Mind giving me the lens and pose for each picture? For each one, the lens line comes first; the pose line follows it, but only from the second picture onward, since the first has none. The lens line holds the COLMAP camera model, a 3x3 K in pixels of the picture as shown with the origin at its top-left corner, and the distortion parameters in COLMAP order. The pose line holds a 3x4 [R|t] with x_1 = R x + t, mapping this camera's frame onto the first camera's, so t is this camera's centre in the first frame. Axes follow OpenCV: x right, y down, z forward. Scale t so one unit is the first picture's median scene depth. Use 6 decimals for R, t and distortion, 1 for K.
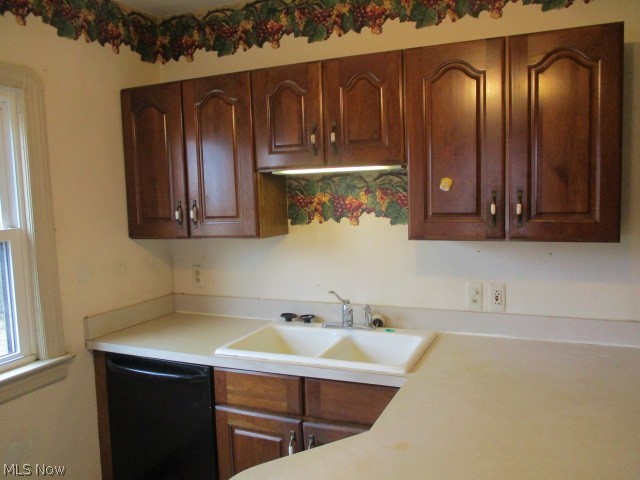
lens RADIAL K [[525.4, 0, 320.0], [0, 525.4, 240.0], [0, 0, 1]] dist [-0.003291, -0.003273]
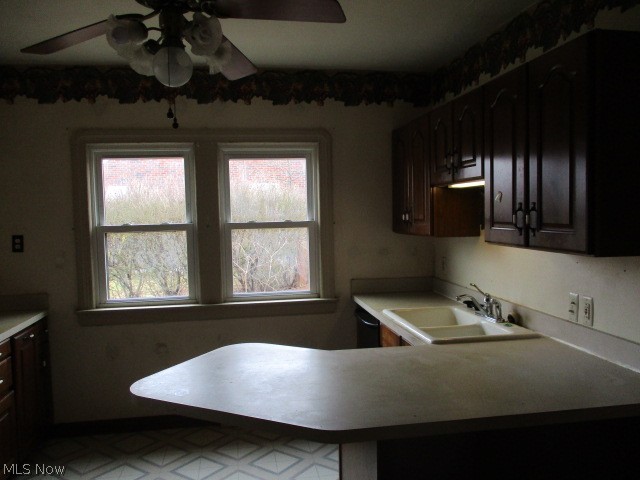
lens RADIAL K [[525.4, 0, 320.0], [0, 525.4, 240.0], [0, 0, 1]] dist [-0.003291, -0.003273]
pose [[0.557210, 0.071513, -0.827287, 0.851162], [-0.081861, 0.996162, 0.030974, -0.012748], [0.826327, 0.050464, 0.560926, 0.025827]]
